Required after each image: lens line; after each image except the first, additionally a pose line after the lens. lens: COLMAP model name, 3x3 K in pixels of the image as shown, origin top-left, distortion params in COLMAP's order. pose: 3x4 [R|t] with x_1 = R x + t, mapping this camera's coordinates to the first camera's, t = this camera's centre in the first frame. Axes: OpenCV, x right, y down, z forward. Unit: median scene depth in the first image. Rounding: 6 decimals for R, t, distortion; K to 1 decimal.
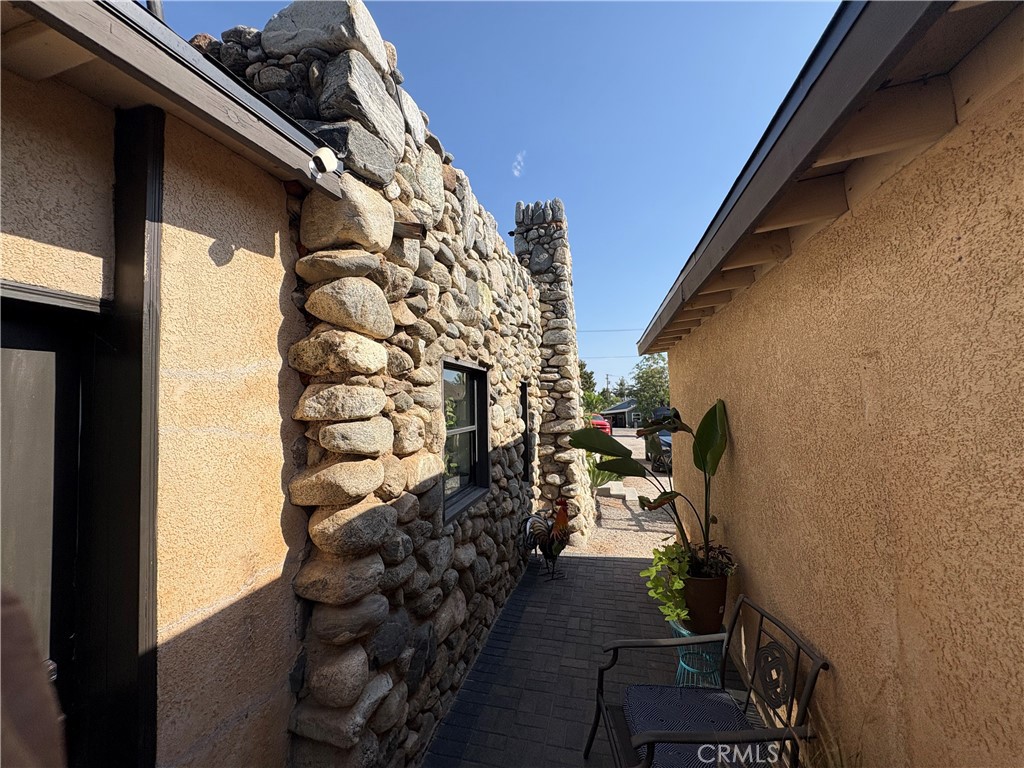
lens RADIAL K [[406.1, 0, 512.0], [0, 406.1, 384.0], [0, 0, 1]] dist [0.003266, -0.000029]
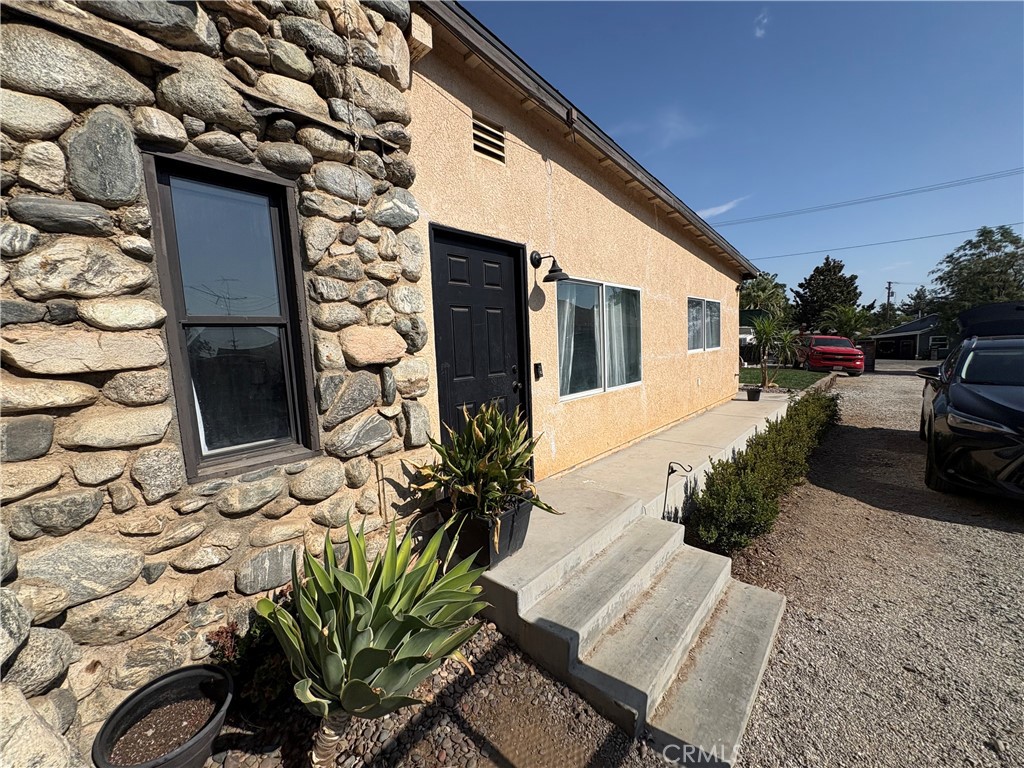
lens RADIAL K [[406.1, 0, 512.0], [0, 406.1, 384.0], [0, 0, 1]] dist [0.003266, -0.000029]
pose [[0.869617, 0.035556, -0.492445, 0.043428], [0.049239, 0.986185, 0.158158, 0.012071], [0.491266, -0.161785, 0.855853, 0.119309]]
